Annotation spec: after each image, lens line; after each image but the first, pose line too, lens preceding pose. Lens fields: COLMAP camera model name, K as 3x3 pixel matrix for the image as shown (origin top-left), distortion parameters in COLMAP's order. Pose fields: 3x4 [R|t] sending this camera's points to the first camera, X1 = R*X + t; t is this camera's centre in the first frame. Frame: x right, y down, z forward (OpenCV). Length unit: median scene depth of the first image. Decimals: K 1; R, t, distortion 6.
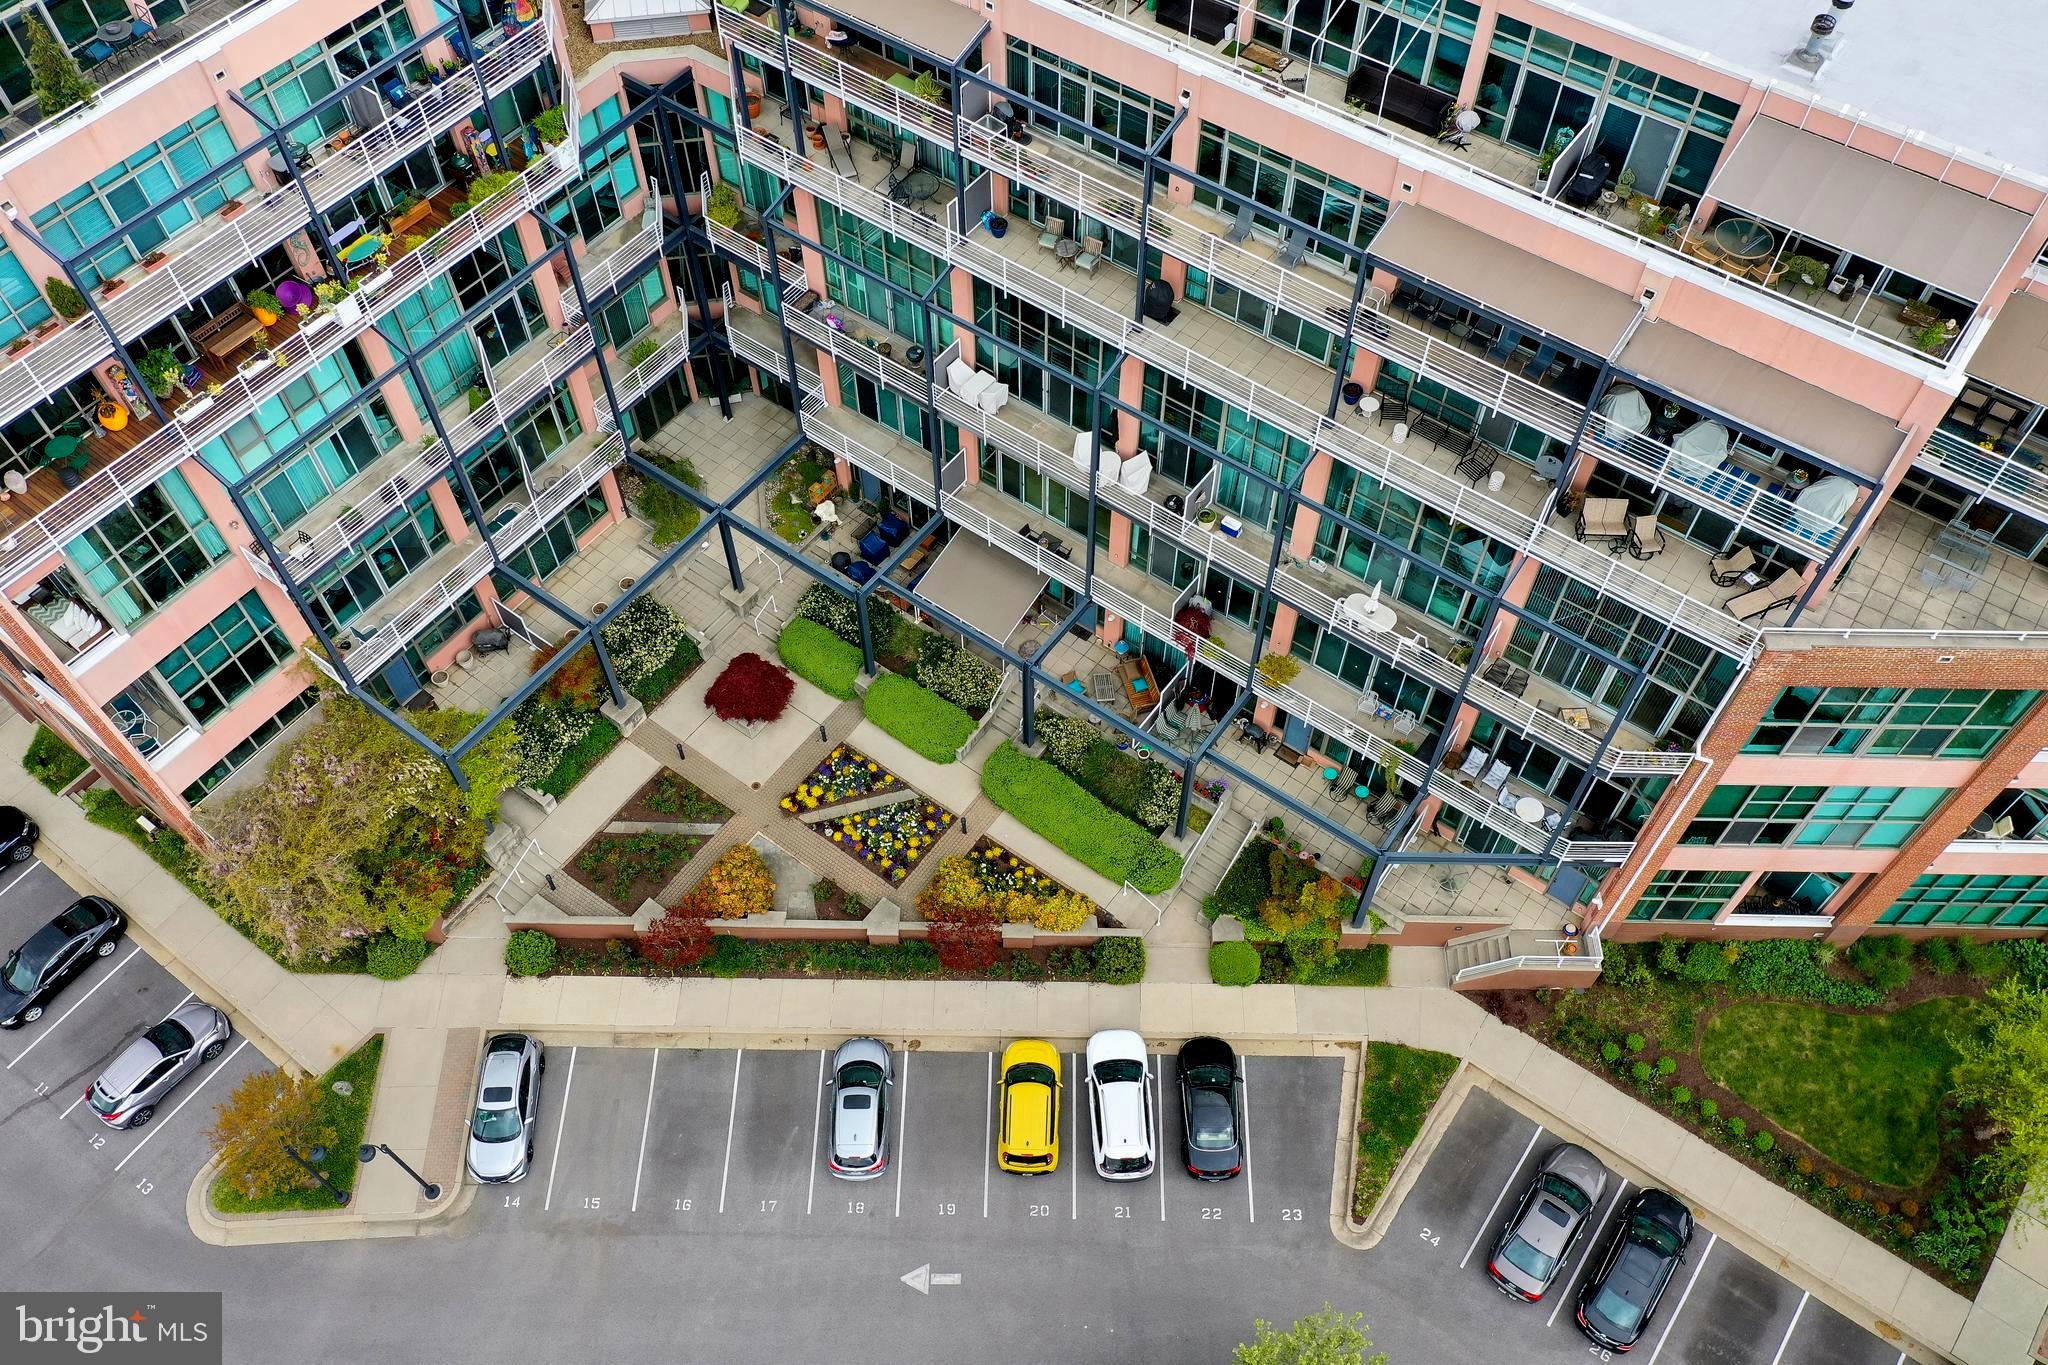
lens RADIAL K [[1627.0, 0, 1021.0], [0, 1627.0, 680.4], [0, 0, 1]] dist [0.006842, 0.013794]
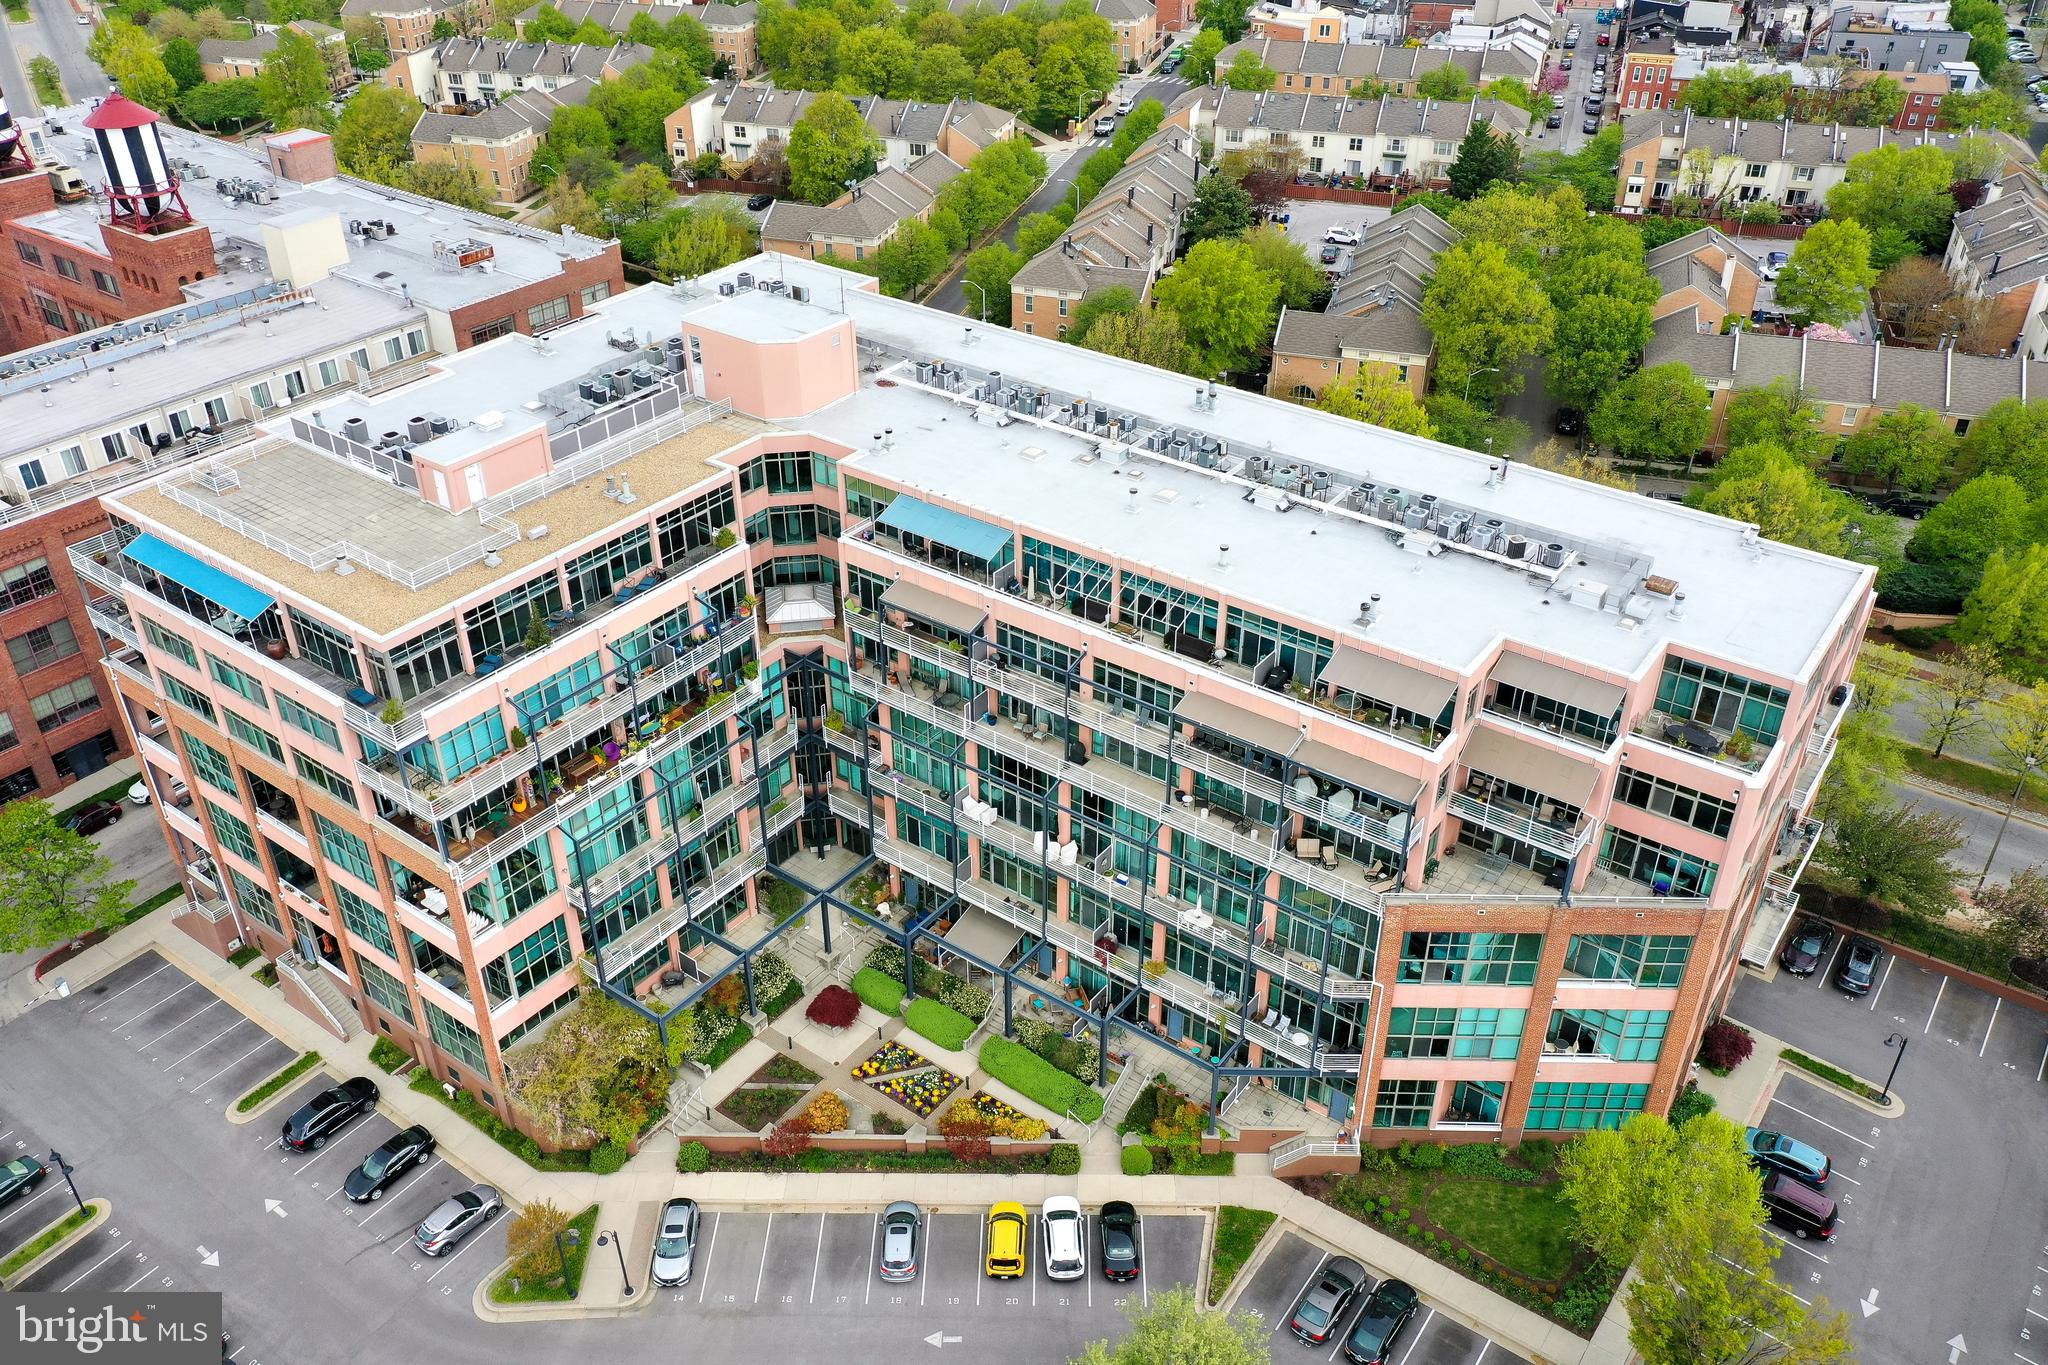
lens RADIAL K [[1627.0, 0, 1024.4], [0, 1627.0, 684.1], [0, 0, 1]] dist [0.006842, 0.013794]
pose [[0.999997, 0.002555, 0.000227, 0.021486], [-0.002273, 0.923829, -0.382798, 0.376482], [-0.001188, 0.382796, 0.923832, -0.693041]]
